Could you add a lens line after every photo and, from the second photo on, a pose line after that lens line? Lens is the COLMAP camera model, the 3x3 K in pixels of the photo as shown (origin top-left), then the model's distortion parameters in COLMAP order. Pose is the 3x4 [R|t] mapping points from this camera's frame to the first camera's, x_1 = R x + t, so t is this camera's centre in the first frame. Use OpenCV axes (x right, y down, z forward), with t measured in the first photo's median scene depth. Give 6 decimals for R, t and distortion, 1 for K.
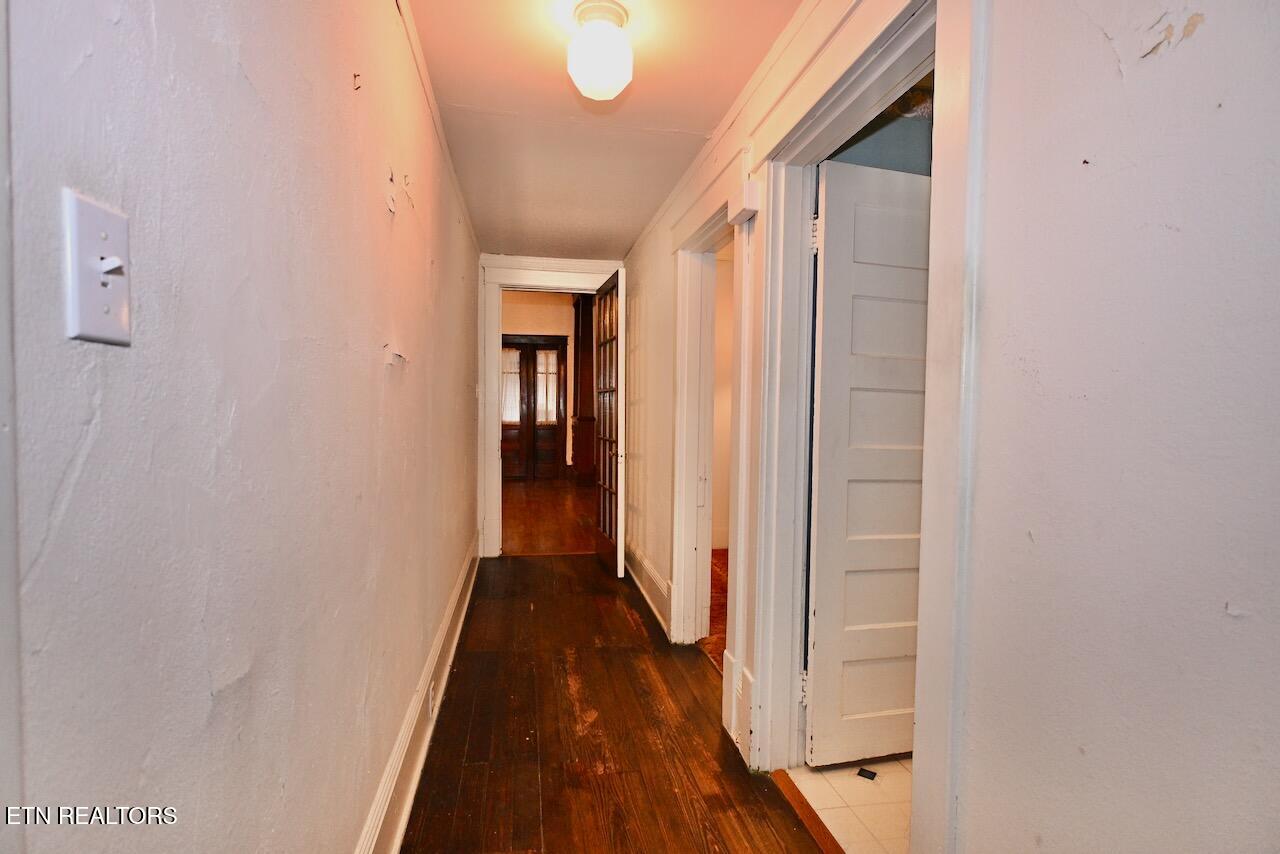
lens RADIAL K [[616.2, 0, 630.7], [0, 616.2, 429.8], [0, 0, 1]] dist [-0.002416, -0.000425]
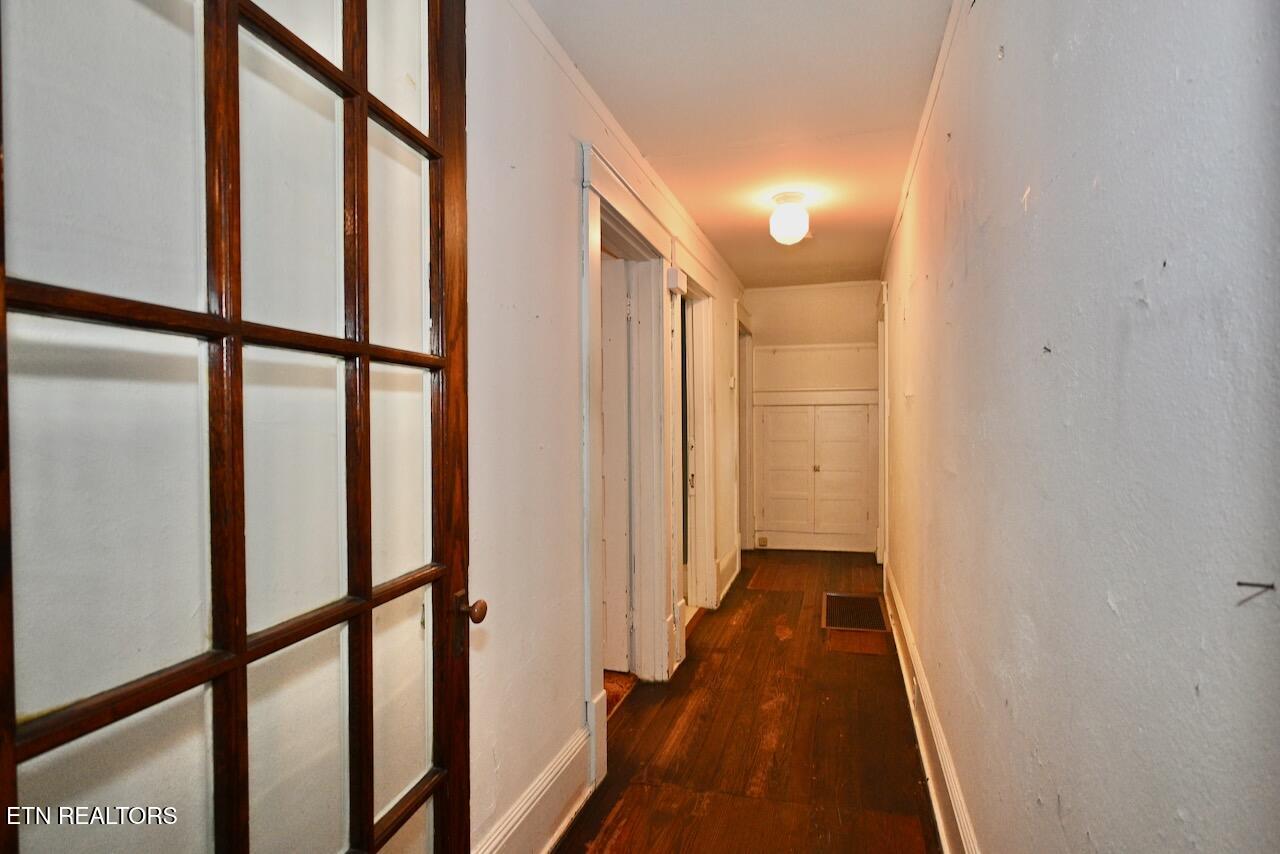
lens RADIAL K [[616.2, 0, 630.7], [0, 616.2, 429.8], [0, 0, 1]] dist [-0.002416, -0.000425]
pose [[-0.875380, -0.018569, 0.483079, -0.354824], [0.005007, 0.998860, 0.047467, -0.090565], [-0.483410, 0.043971, -0.874289, 1.950276]]
